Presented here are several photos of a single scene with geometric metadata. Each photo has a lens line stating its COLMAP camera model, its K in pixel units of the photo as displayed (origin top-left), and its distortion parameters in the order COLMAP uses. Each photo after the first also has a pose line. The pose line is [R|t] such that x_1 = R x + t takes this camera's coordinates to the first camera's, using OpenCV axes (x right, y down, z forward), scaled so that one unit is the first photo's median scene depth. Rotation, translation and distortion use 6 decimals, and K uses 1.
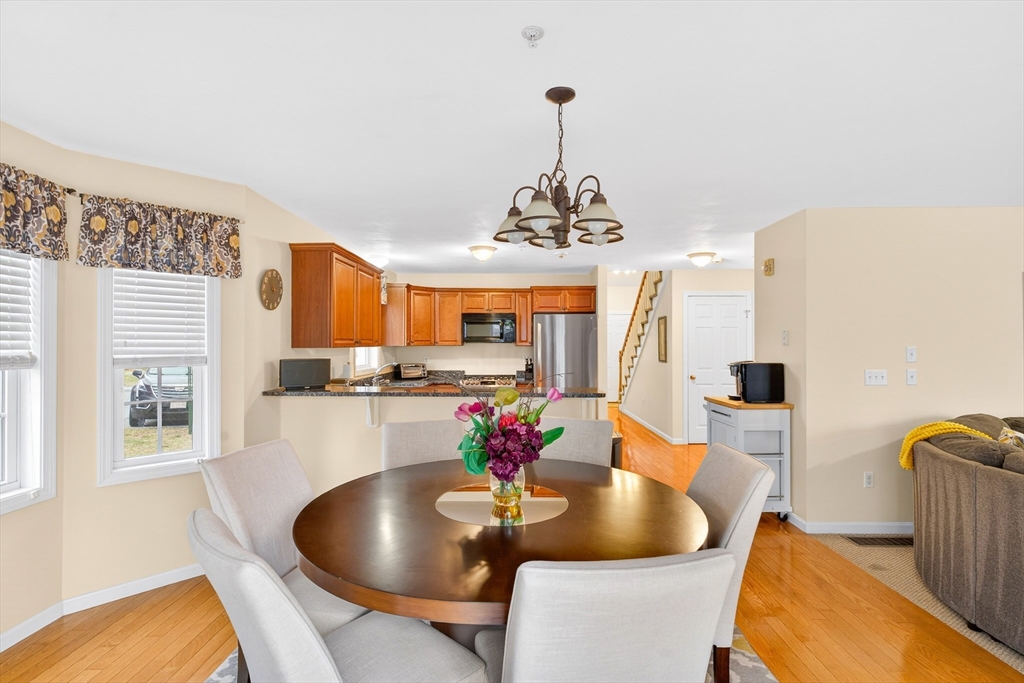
lens RADIAL K [[496.9, 0, 510.6], [0, 496.9, 339.5], [0, 0, 1]] dist [0.001560, -0.000081]
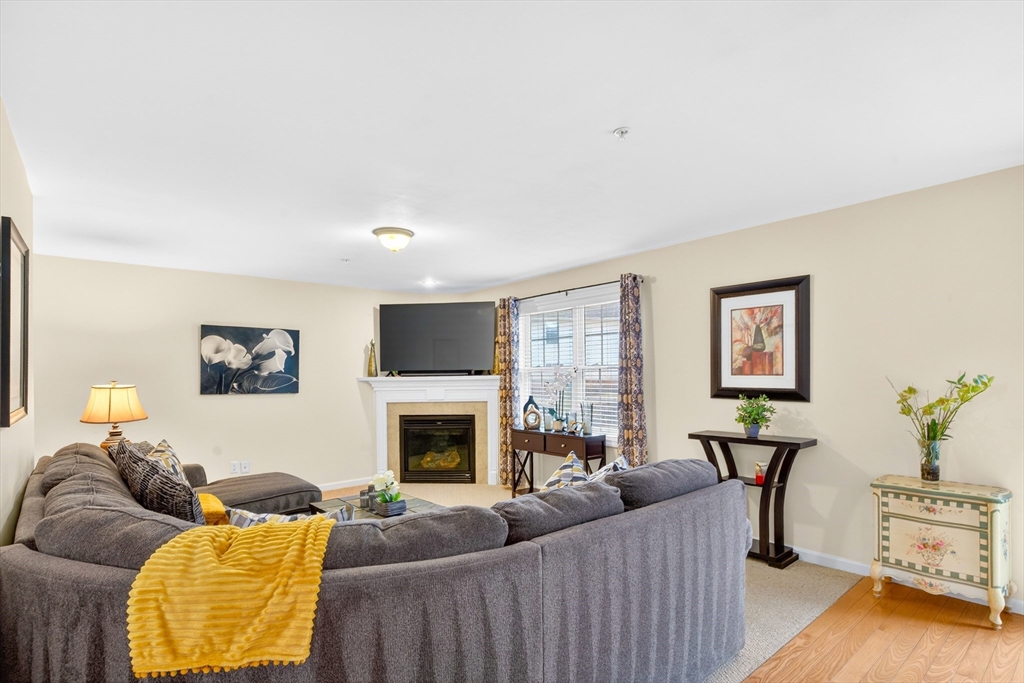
lens RADIAL K [[497.3, 0, 504.2], [0, 497.3, 378.9], [0, 0, 1]] dist [0.002154, -0.000185]
pose [[-0.647150, 0.003883, 0.762353, 0.382695], [0.006931, 0.999976, 0.000791, 0.035695], [-0.762331, 0.005796, -0.647161, 1.112002]]
